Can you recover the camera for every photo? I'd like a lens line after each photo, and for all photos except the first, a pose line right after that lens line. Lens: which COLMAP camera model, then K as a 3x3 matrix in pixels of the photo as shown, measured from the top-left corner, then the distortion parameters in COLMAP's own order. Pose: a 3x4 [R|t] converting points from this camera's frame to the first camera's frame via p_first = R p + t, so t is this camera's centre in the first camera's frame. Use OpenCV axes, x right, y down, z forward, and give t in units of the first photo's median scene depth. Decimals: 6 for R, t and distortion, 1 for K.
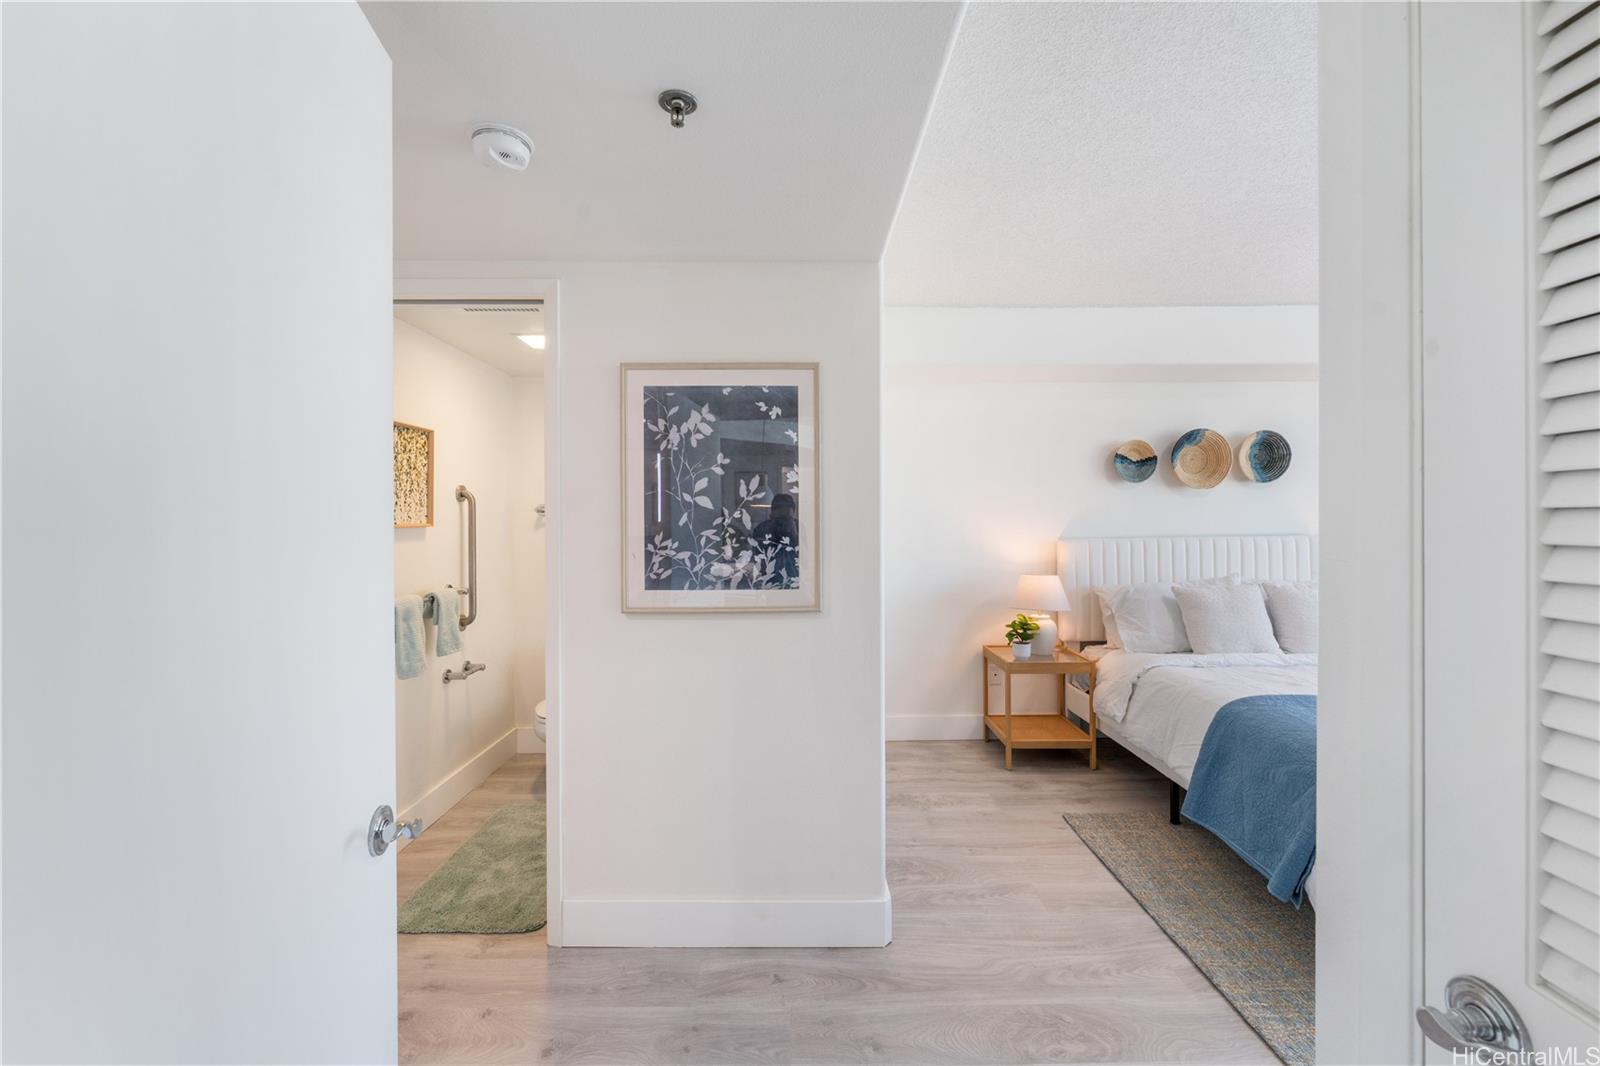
lens RADIAL K [[637.8, 0, 802.2], [0, 637.8, 523.9], [0, 0, 1]] dist [-0.000071, -0.000772]
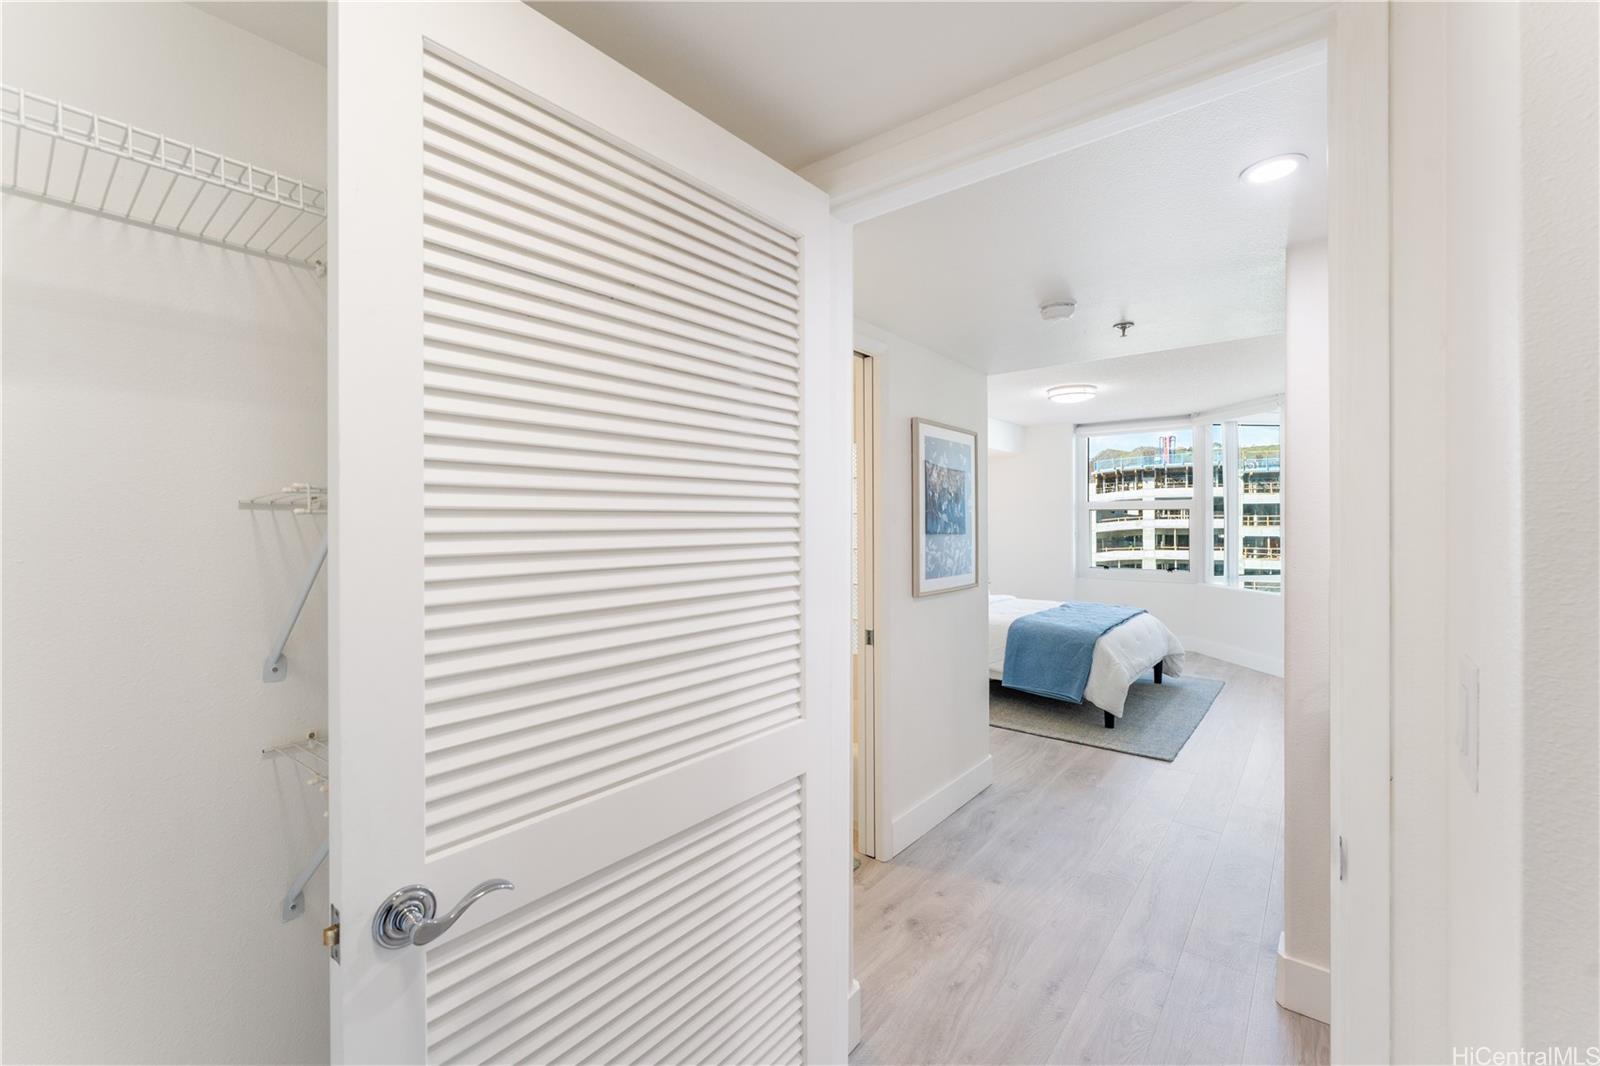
lens RADIAL K [[637.8, 0, 795.9], [0, 637.8, 526.7], [0, 0, 1]] dist [-0.000071, -0.000772]
pose [[0.647330, 0.000120, 0.762209, -1.103273], [0.002439, 0.999995, -0.002228, -0.008759], [-0.762206, 0.003301, 0.647327, 0.223296]]
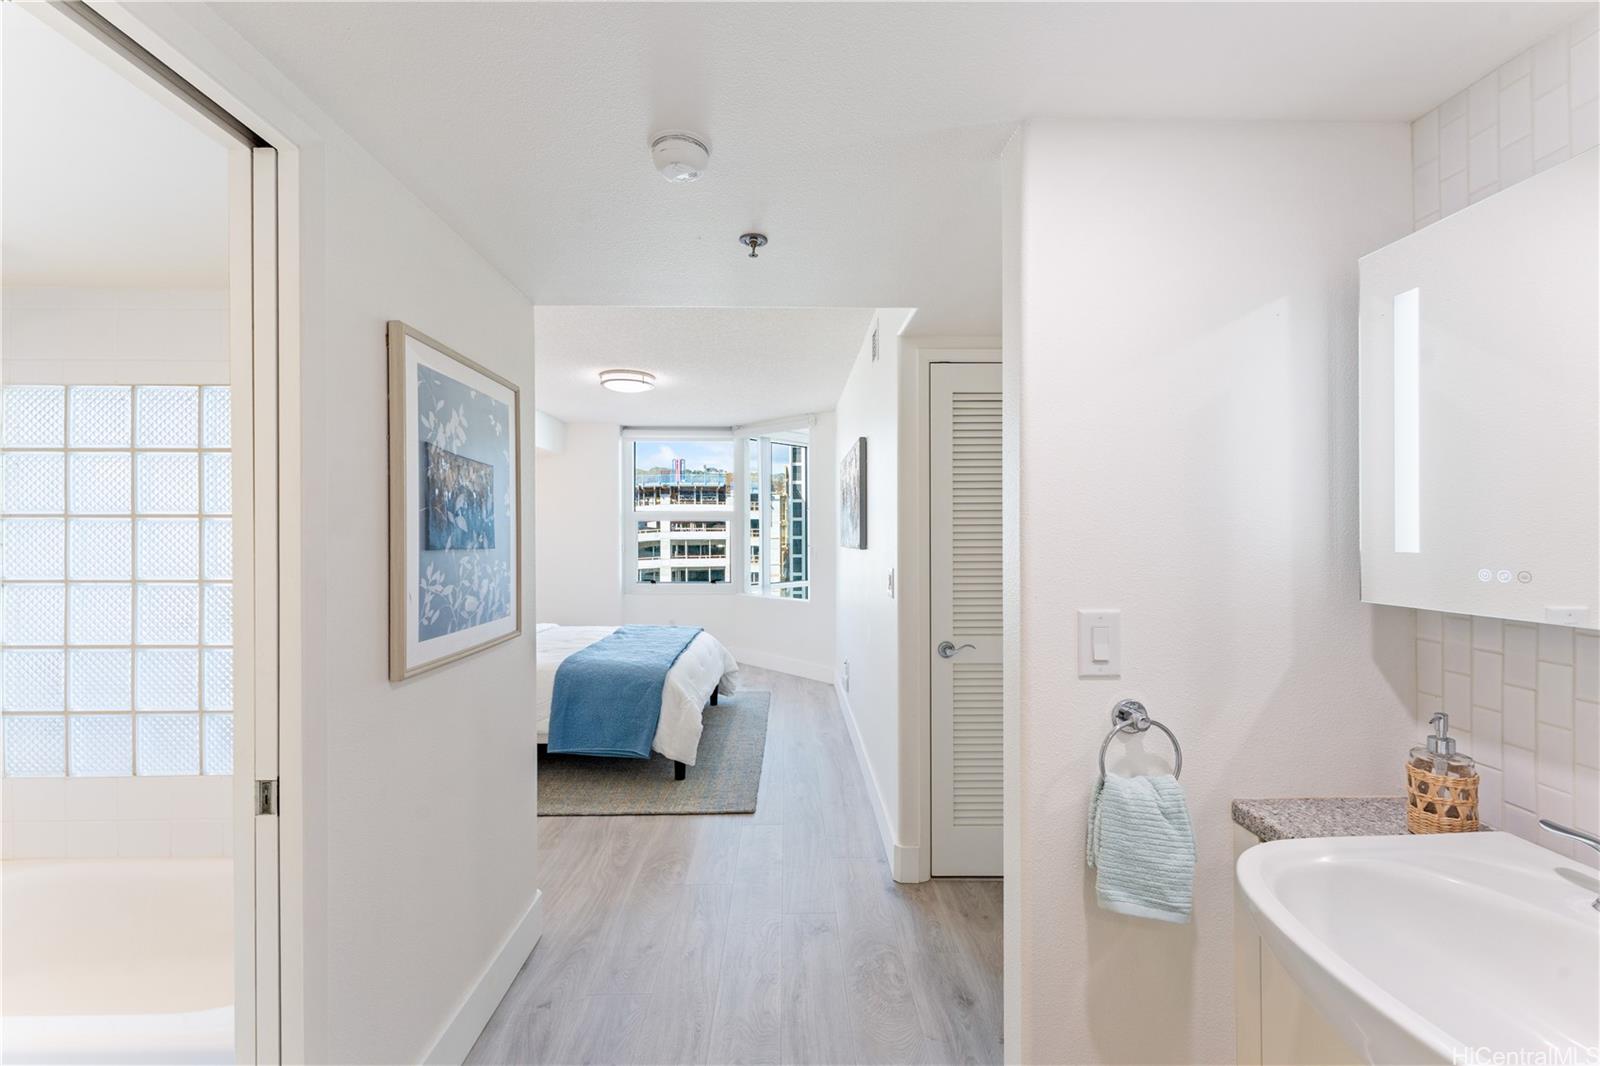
lens RADIAL K [[637.8, 0, 800.8], [0, 637.8, 532.8], [0, 0, 1]] dist [-0.000071, -0.000772]
pose [[-0.013417, 0.007972, 0.999878, -0.719358], [0.007696, 0.999939, -0.007869, -0.008940], [-0.999880, 0.007590, -0.013477, 0.419514]]
